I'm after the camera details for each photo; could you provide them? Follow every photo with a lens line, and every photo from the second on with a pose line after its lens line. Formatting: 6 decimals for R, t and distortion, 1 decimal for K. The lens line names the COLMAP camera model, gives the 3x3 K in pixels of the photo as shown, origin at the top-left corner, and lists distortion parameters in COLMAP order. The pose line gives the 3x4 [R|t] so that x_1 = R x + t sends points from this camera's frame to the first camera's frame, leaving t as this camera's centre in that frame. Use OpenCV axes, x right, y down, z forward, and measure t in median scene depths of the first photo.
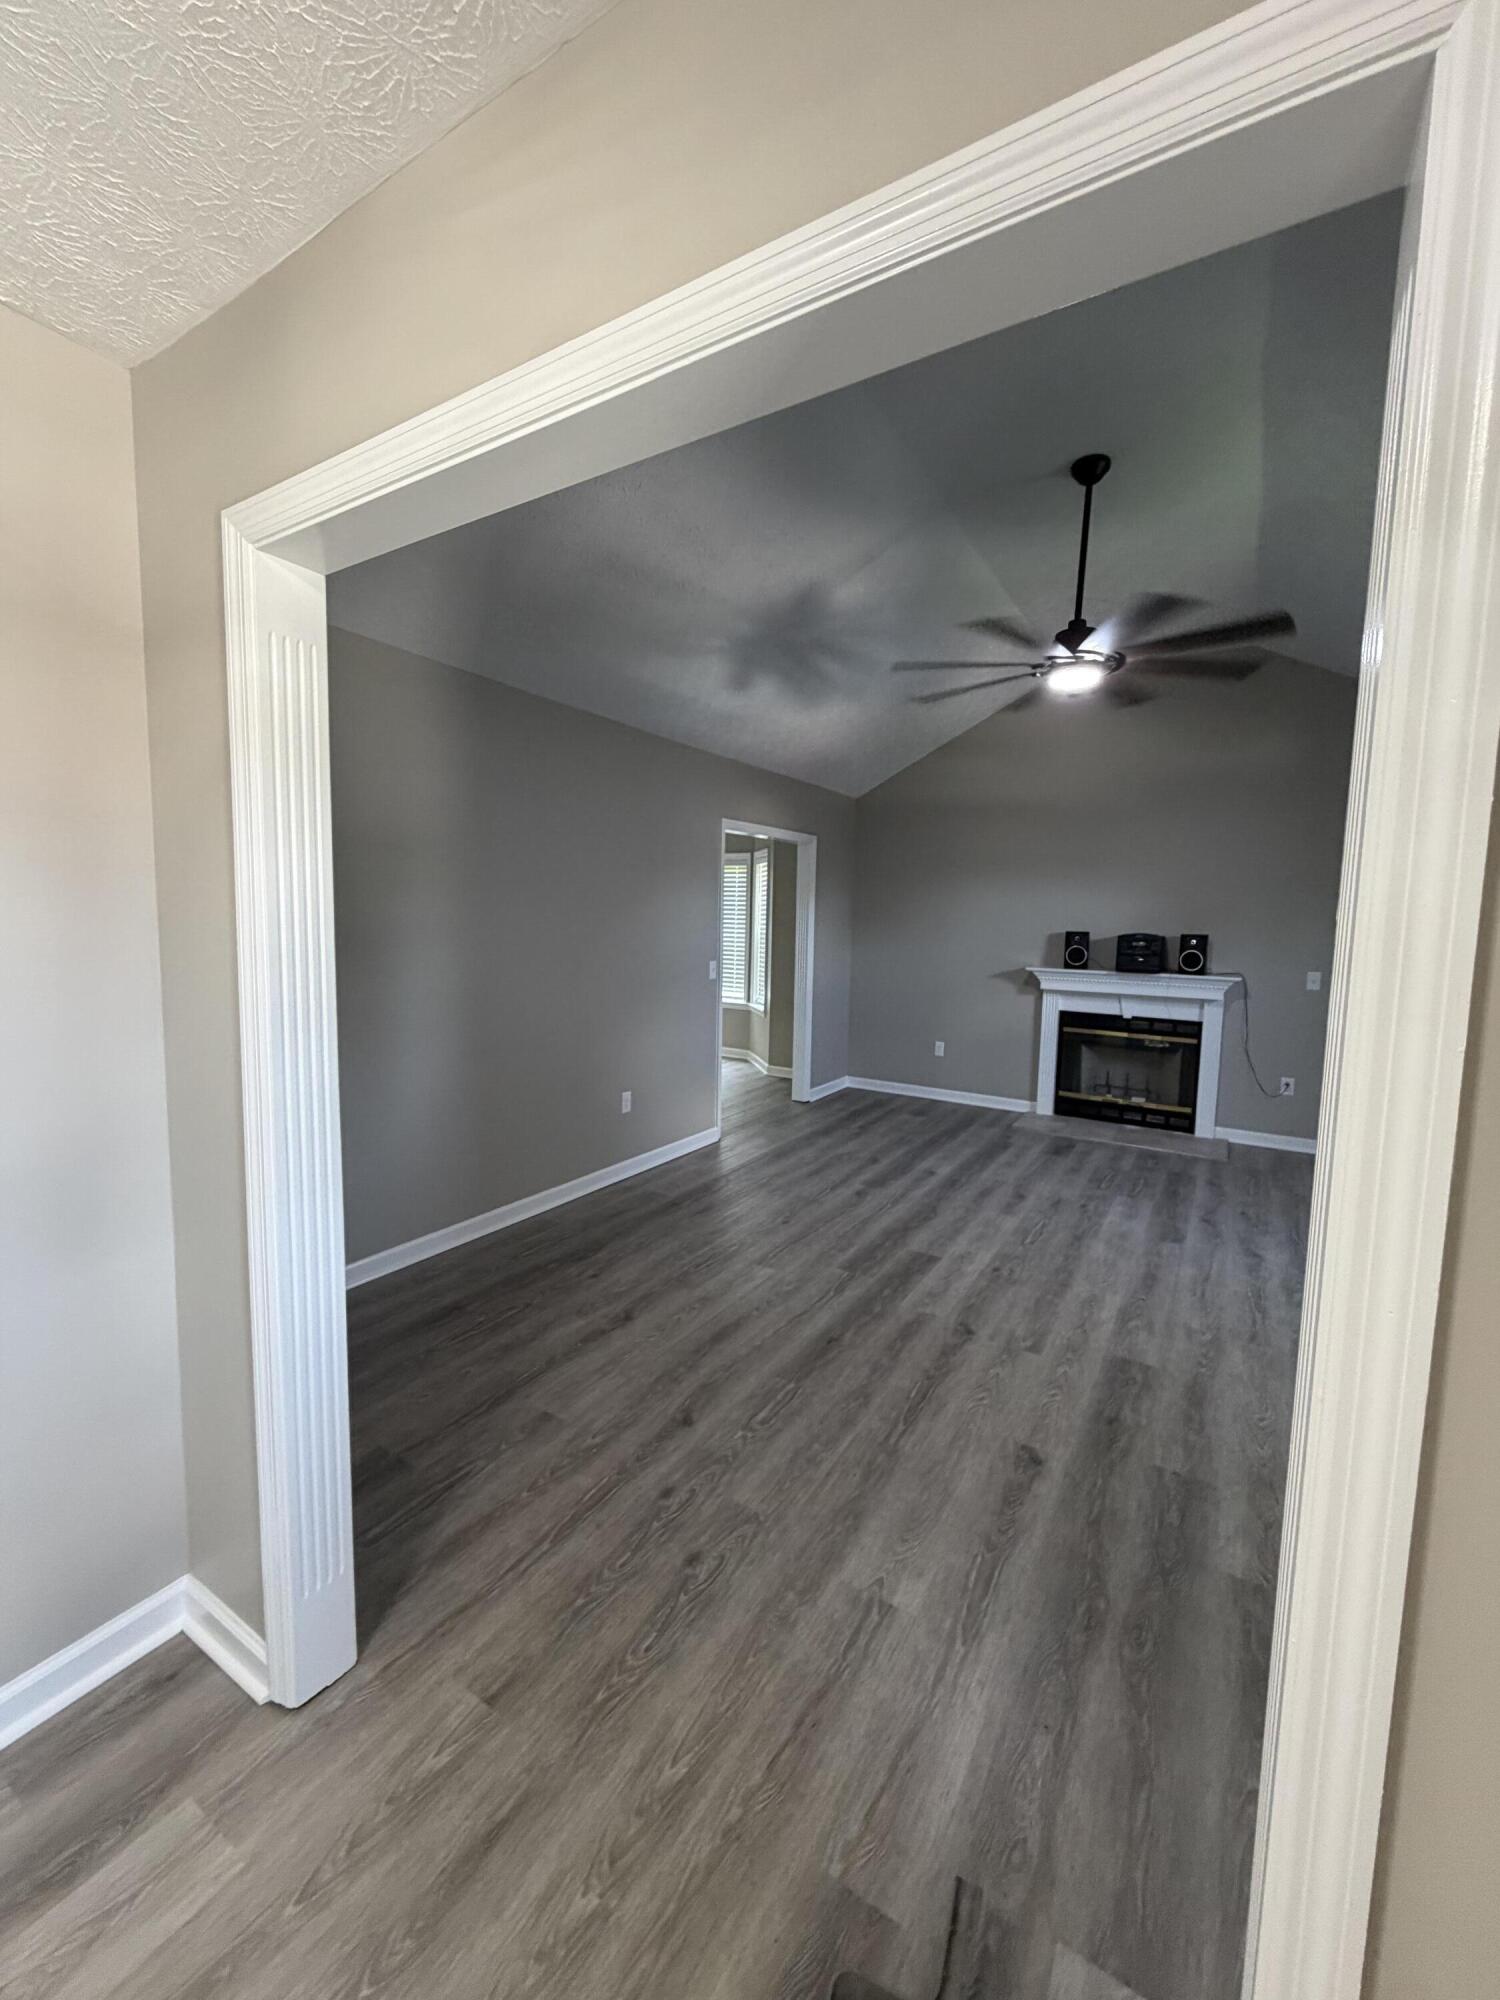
lens RADIAL K [[798.3, 0, 752.6], [0, 798.3, 988.1], [0, 0, 1]] dist [-0.001271, -0.000220]
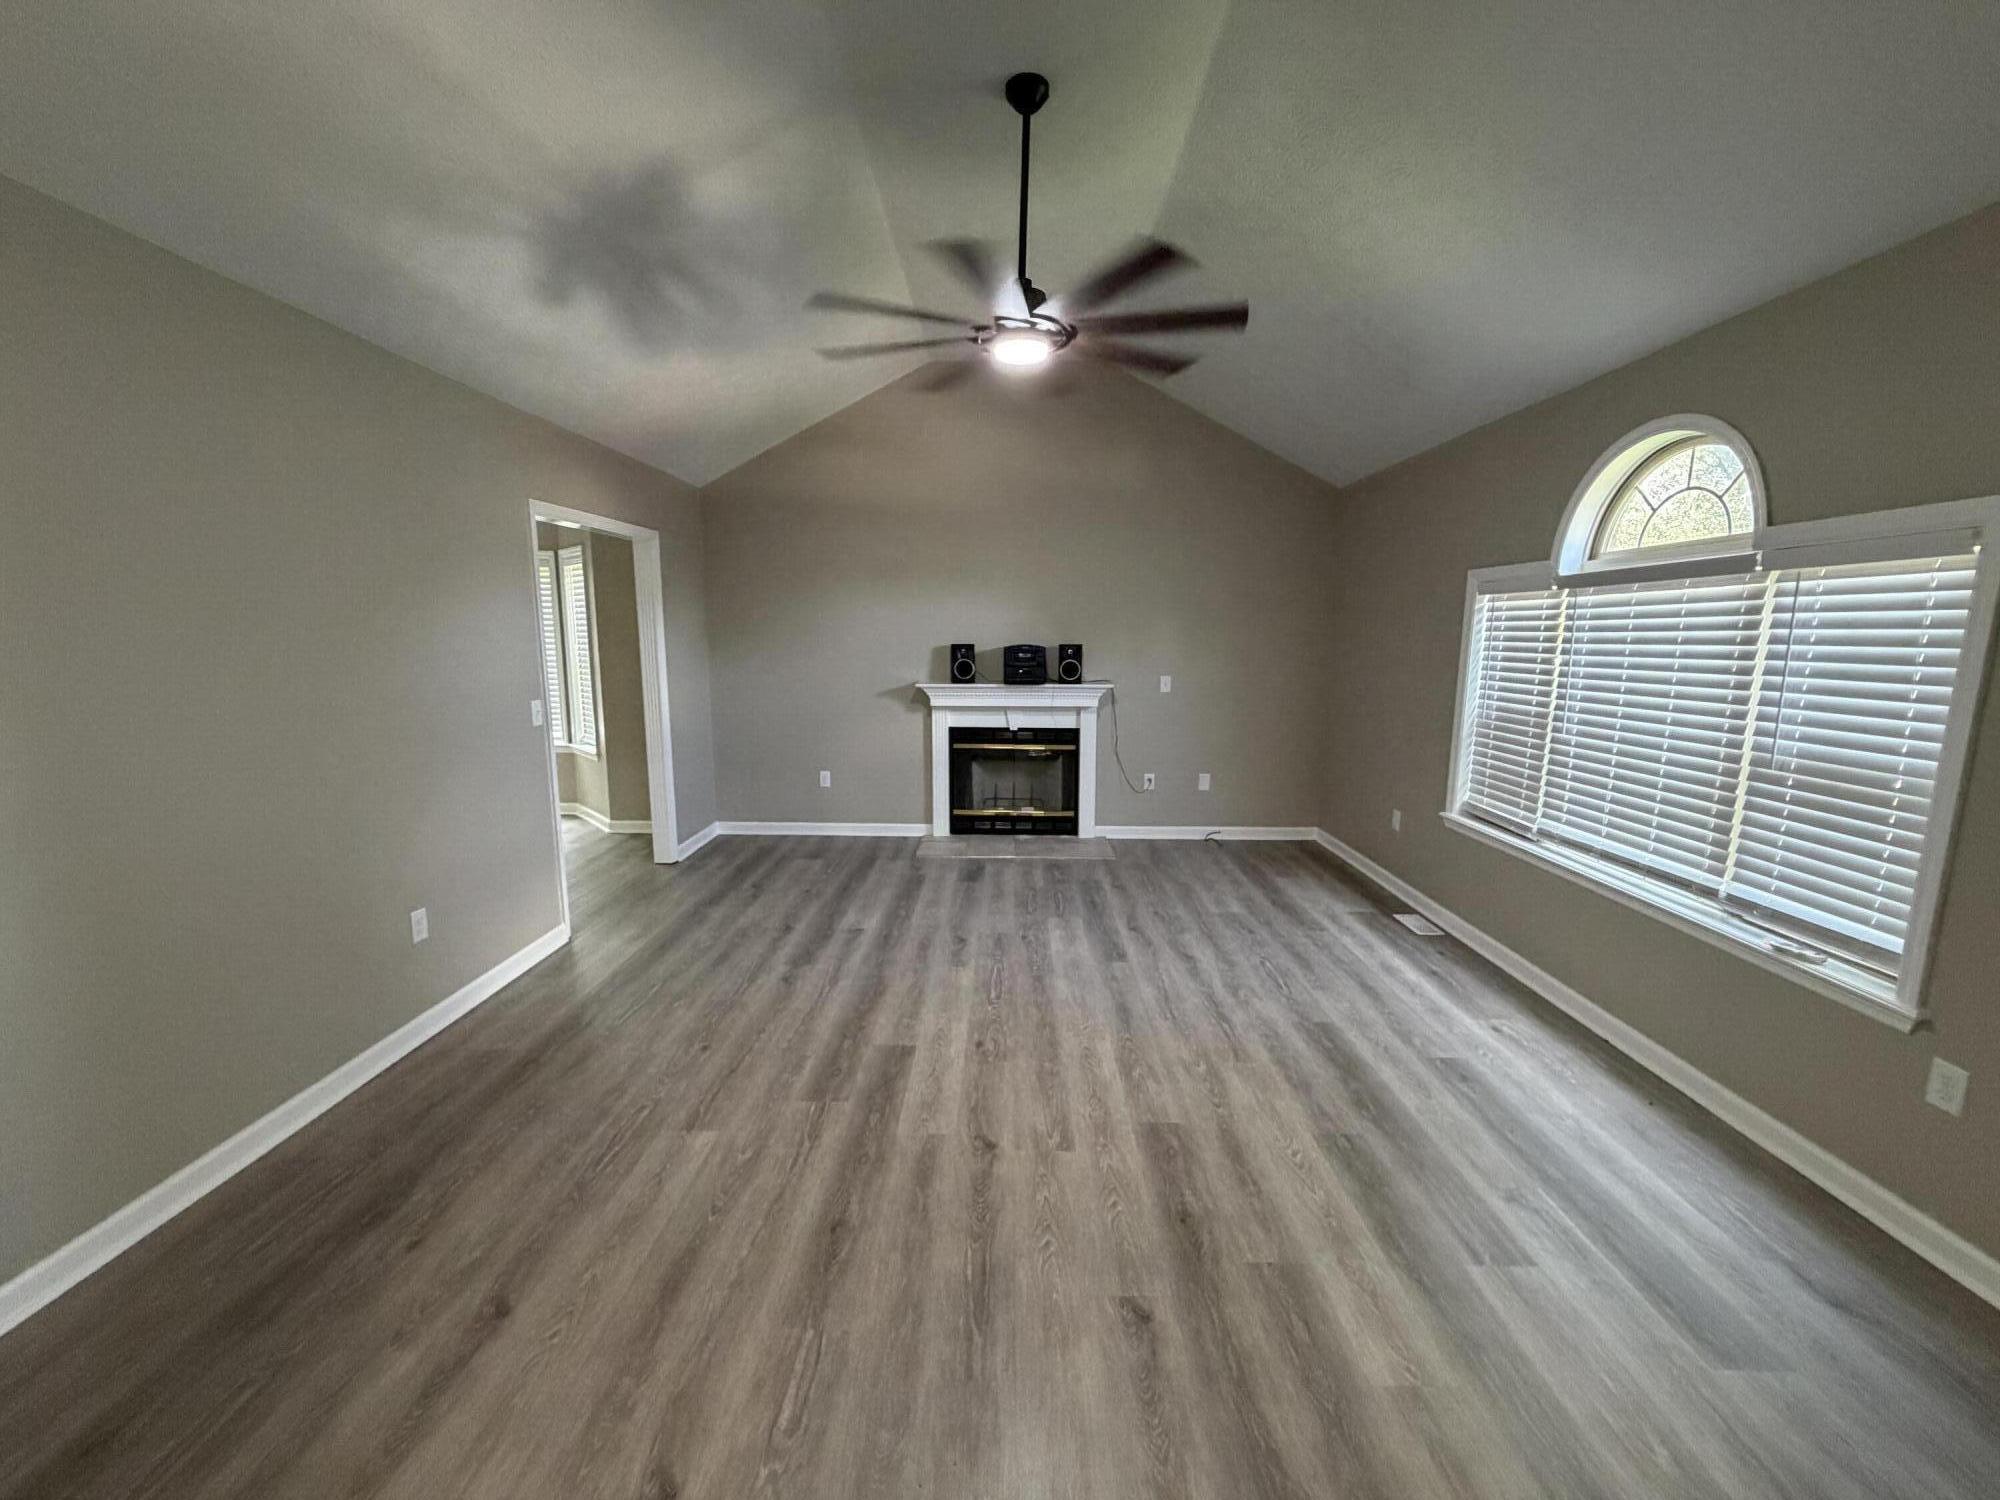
lens RADIAL K [[798.3, 0, 1000.0], [0, 798.3, 750.0], [0, 0, 1]] dist [-0.001271, -0.000220]
pose [[0.862793, -0.092952, 0.496938, -0.053095], [0.060241, 0.994851, 0.081496, -0.024069], [-0.501955, -0.040378, 0.863951, 0.176313]]
